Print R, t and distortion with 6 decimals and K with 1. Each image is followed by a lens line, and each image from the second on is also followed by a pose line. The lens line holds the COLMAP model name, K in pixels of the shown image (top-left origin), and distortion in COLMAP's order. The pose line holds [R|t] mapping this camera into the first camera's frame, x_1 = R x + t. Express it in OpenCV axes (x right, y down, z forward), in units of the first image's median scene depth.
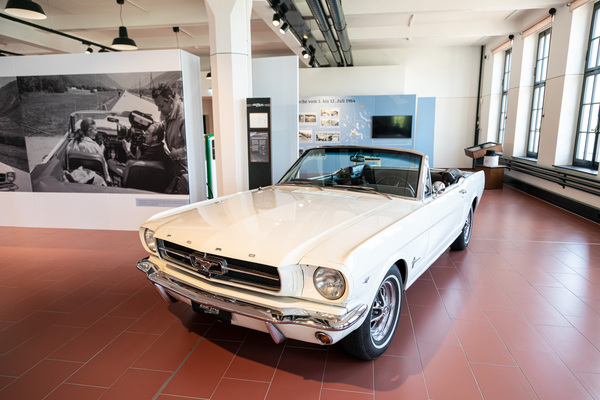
lens RADIAL K [[398.6, 0, 299.9], [0, 398.6, 201.2], [0, 0, 1]] dist [-0.000755, 0.002568]
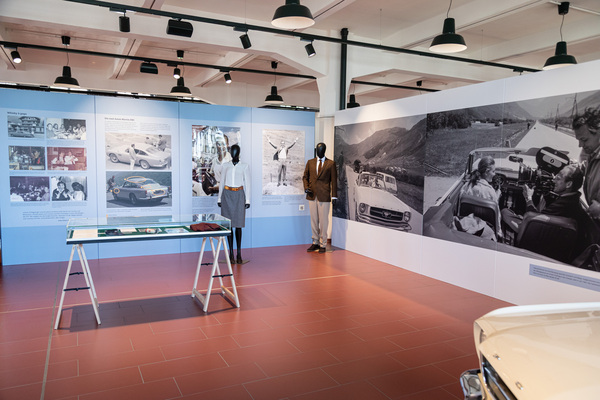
lens RADIAL K [[462.0, 0, 298.6], [0, 462.0, 202.1], [0, 0, 1]] dist [0.013681, 0.002089]
pose [[0.587764, 0.082160, -0.804850, 0.017840], [-0.169771, 0.985206, -0.023409, -0.027019], [0.791019, 0.150399, 0.593017, 0.135397]]
